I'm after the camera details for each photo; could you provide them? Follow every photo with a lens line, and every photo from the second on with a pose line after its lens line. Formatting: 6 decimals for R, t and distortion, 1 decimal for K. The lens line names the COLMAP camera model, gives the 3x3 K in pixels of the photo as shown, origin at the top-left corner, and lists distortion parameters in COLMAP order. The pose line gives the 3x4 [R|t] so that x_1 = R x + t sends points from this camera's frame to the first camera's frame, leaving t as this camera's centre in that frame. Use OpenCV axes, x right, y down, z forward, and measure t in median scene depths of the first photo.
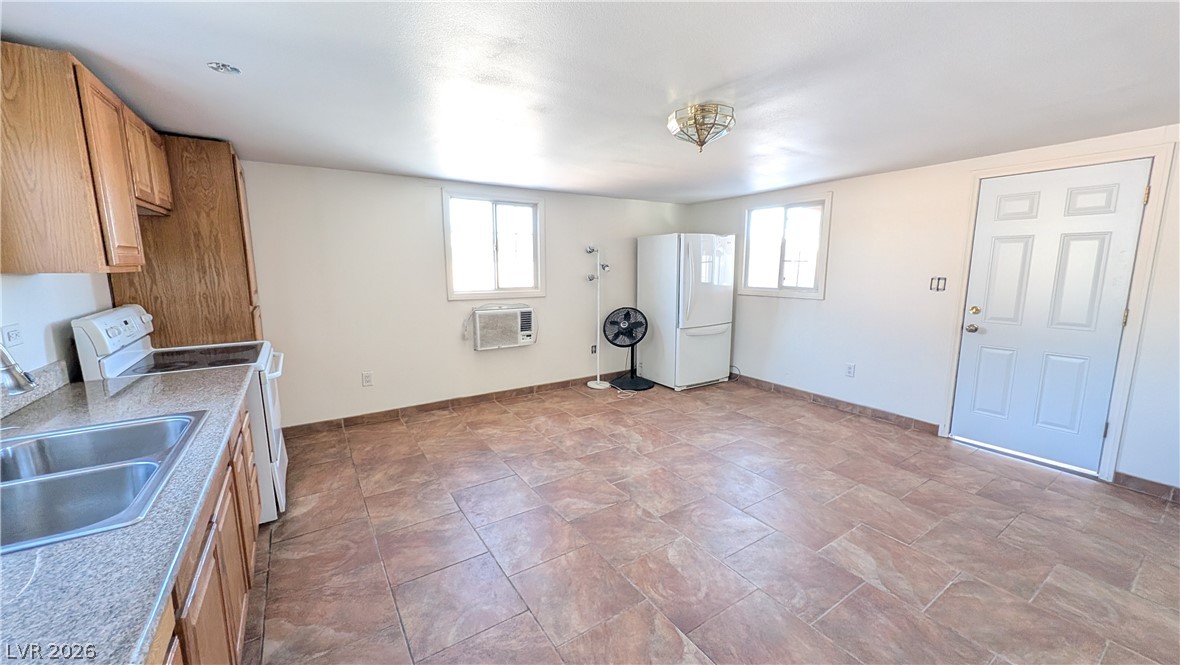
lens RADIAL K [[446.1, 0, 595.1], [0, 446.1, 334.8], [0, 0, 1]] dist [0.006820, 0.000195]
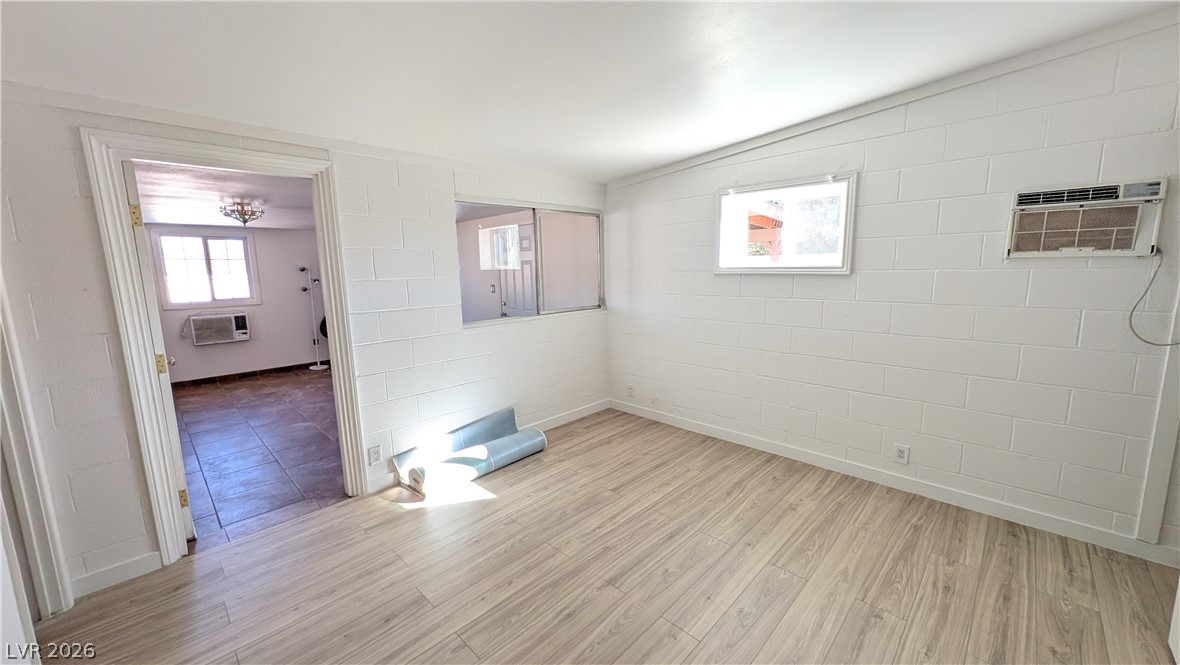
lens RADIAL K [[446.1, 0, 593.5], [0, 446.1, 331.3], [0, 0, 1]] dist [0.006820, 0.000195]
pose [[0.978343, -0.051091, 0.200585, 0.703288], [0.053795, 0.998520, -0.008047, 0.072404], [-0.199877, 0.018663, 0.979643, -0.634030]]
